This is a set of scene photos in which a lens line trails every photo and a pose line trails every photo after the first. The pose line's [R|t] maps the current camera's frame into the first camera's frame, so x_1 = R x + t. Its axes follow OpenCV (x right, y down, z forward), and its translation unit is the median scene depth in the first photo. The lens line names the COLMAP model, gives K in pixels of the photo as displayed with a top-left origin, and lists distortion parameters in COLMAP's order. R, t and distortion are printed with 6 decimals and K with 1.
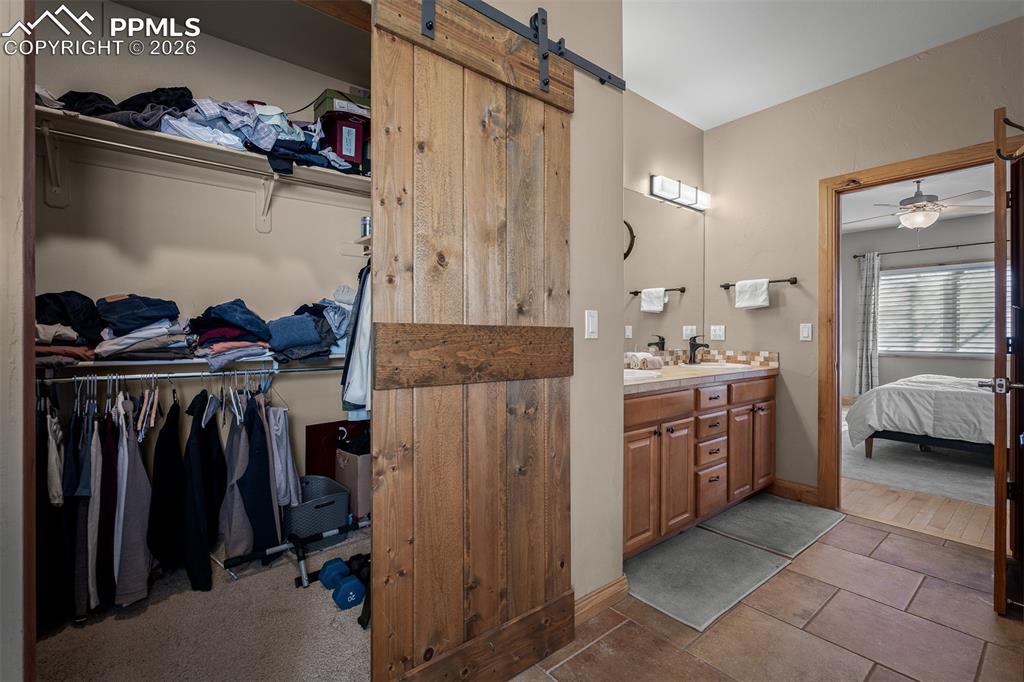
lens RADIAL K [[456.9, 0, 512.0], [0, 456.9, 336.5], [0, 0, 1]] dist [0.000227, -0.000046]
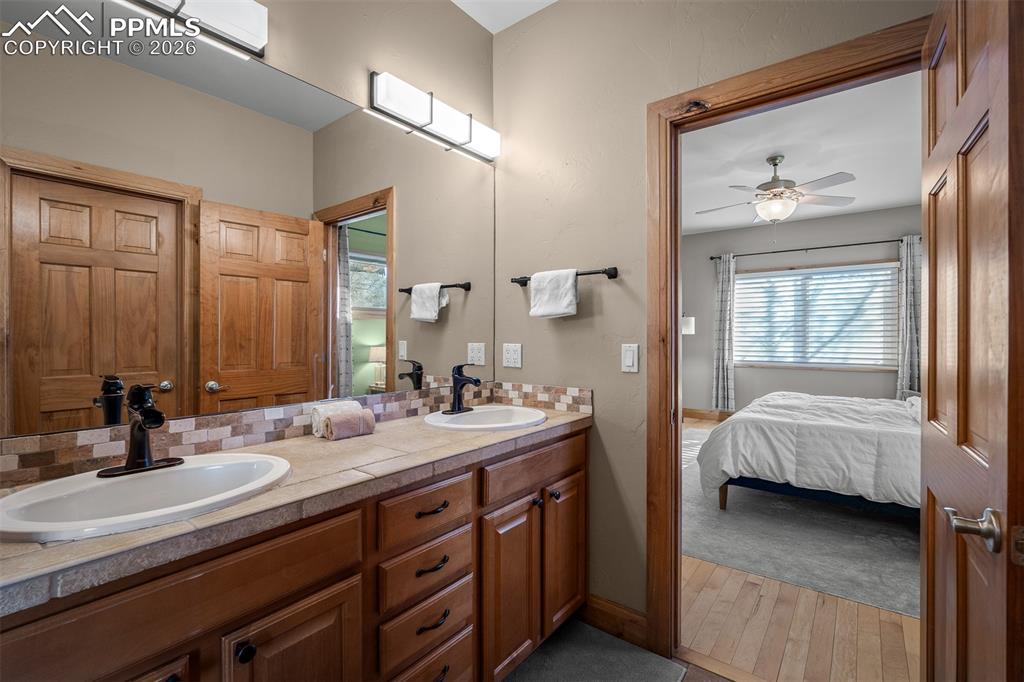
lens RADIAL K [[458.0, 0, 512.0], [0, 458.0, 341.0], [0, 0, 1]] dist [-0.000167, 0.000389]
pose [[0.974868, -0.004920, 0.222728, 0.334759], [0.003588, 0.999973, 0.006384, -0.034302], [-0.222753, -0.005424, 0.974860, 0.417004]]
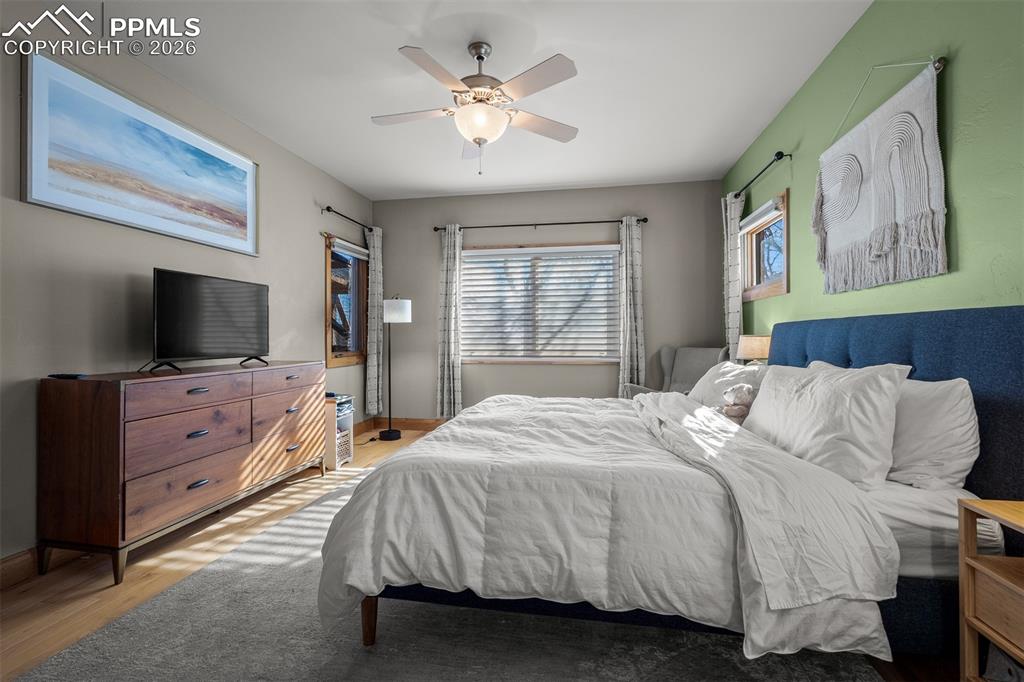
lens RADIAL K [[453.5, 0, 509.1], [0, 453.5, 337.8], [0, 0, 1]] dist [-0.003325, 0.000667]
pose [[0.762162, -0.005833, 0.647360, 0.799634], [0.008291, 0.999965, -0.000751, 0.003846], [-0.647333, 0.005939, 0.762184, 0.802079]]
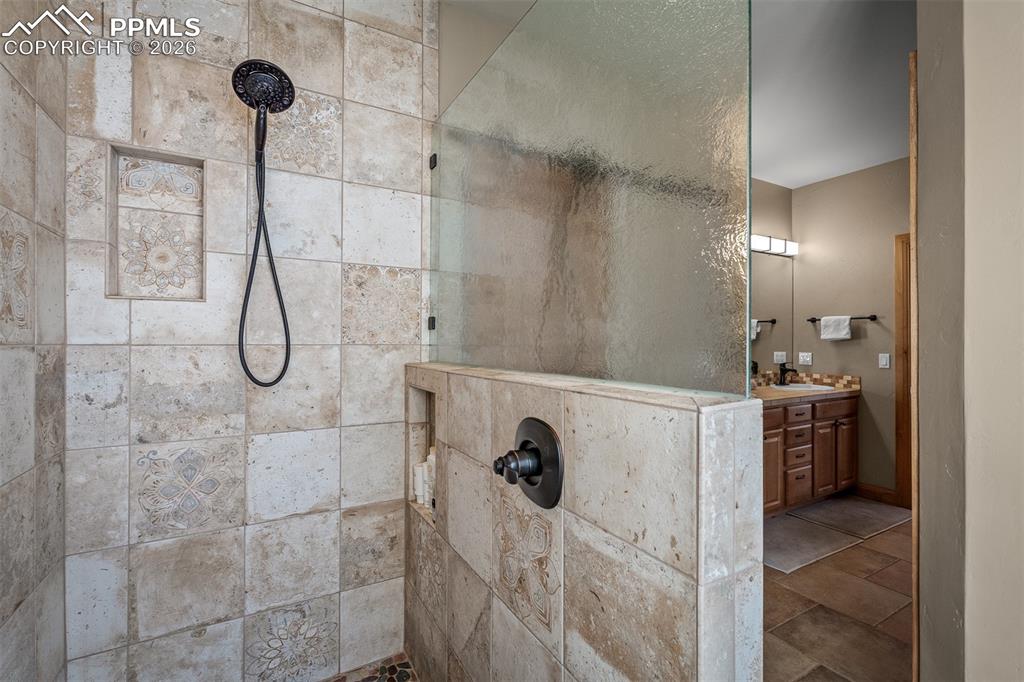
lens RADIAL K [[453.5, 0, 509.1], [0, 453.5, 337.8], [0, 0, 1]] dist [-0.003325, 0.000667]
pose [[0.985055, -0.001723, -0.172231, -0.117771], [0.000258, 0.999964, -0.008529, -0.056799], [0.172239, 0.008357, 0.985020, -0.324469]]
